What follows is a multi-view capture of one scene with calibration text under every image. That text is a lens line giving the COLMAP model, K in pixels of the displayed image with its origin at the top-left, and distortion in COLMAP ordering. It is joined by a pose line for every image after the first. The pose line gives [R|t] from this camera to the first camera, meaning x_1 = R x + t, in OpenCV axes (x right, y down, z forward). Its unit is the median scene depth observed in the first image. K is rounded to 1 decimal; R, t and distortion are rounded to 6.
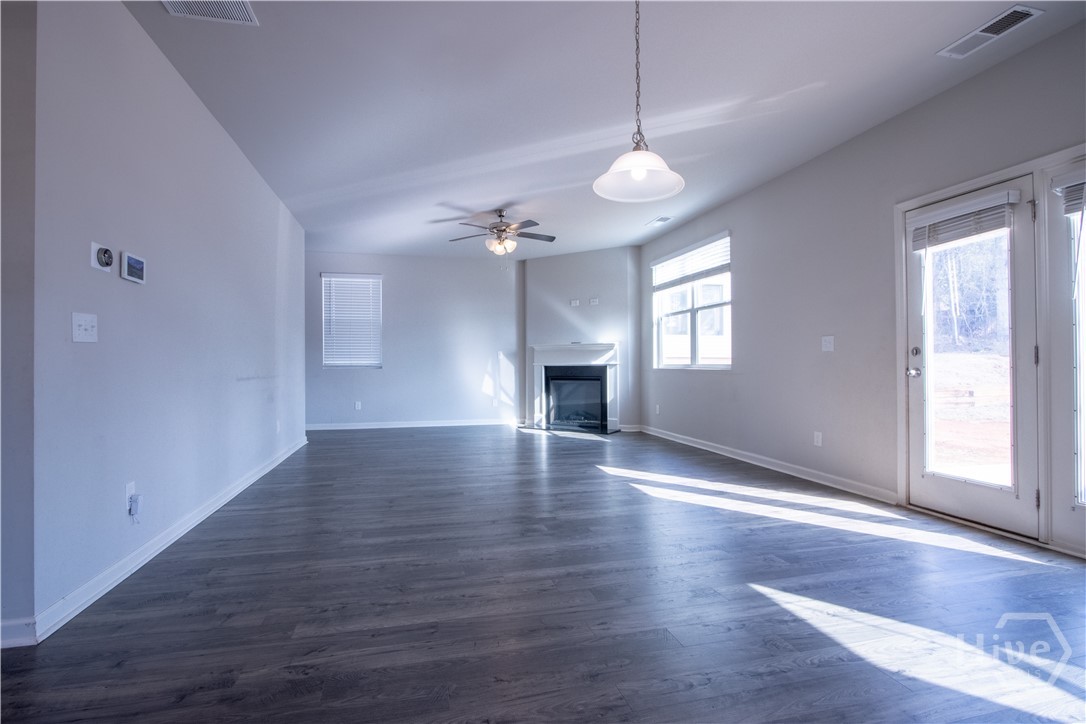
lens RADIAL K [[507.4, 0, 535.6], [0, 507.4, 364.3], [0, 0, 1]] dist [-0.017738, 0.000881]
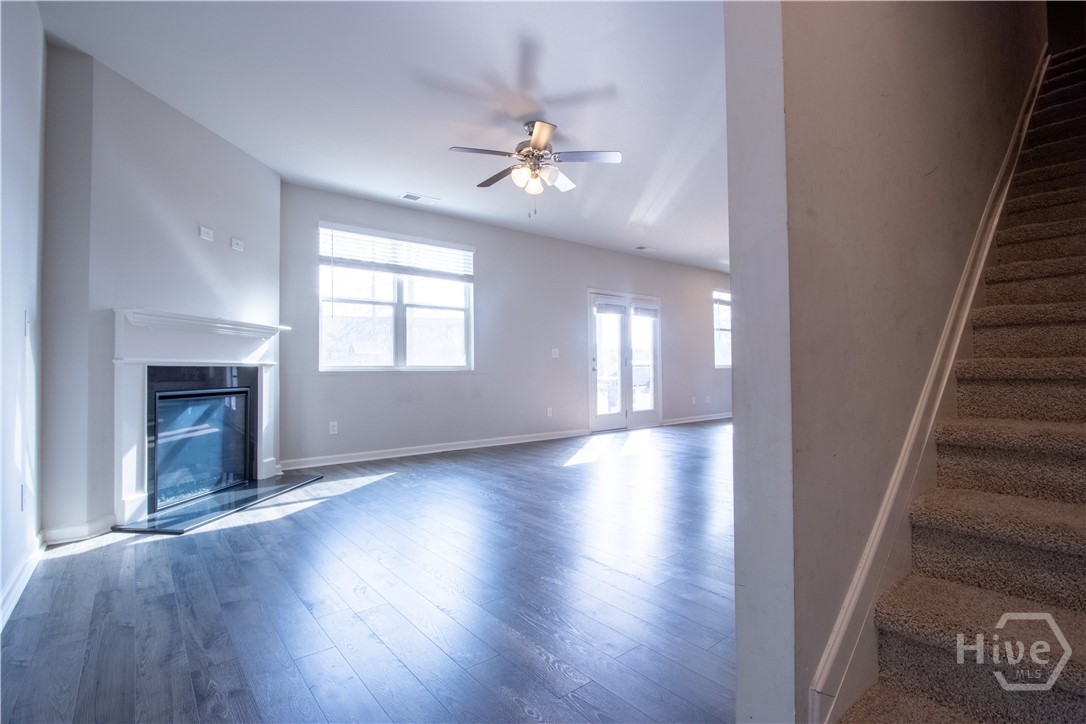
lens RADIAL K [[507.4, 0, 535.6], [0, 507.4, 364.3], [0, 0, 1]] dist [-0.017738, 0.000881]
pose [[-0.420927, 0.022334, 0.906820, -0.587260], [0.013469, 0.999741, -0.018370, 0.016704], [-0.906995, 0.004482, -0.421119, 1.140815]]
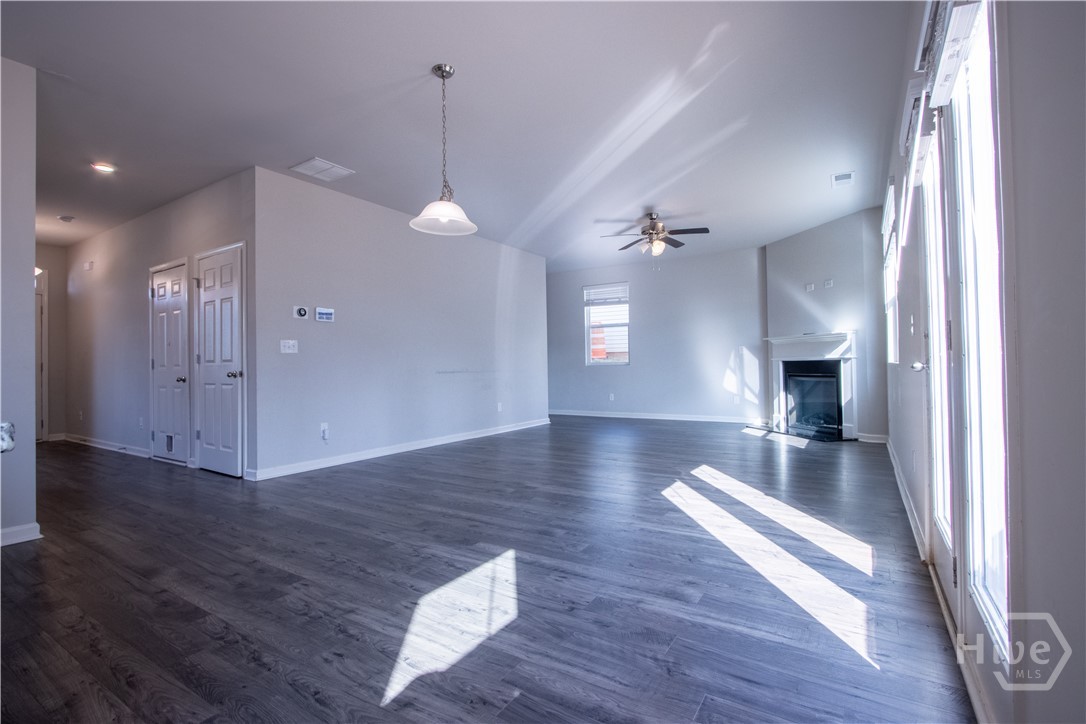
lens RADIAL K [[507.4, 0, 535.6], [0, 507.4, 364.3], [0, 0, 1]] dist [-0.017738, 0.000881]
pose [[0.689202, -0.007107, -0.724534, 0.466677], [0.011480, 0.999933, 0.001111, 0.003905], [0.724478, -0.009083, 0.689238, 0.087479]]
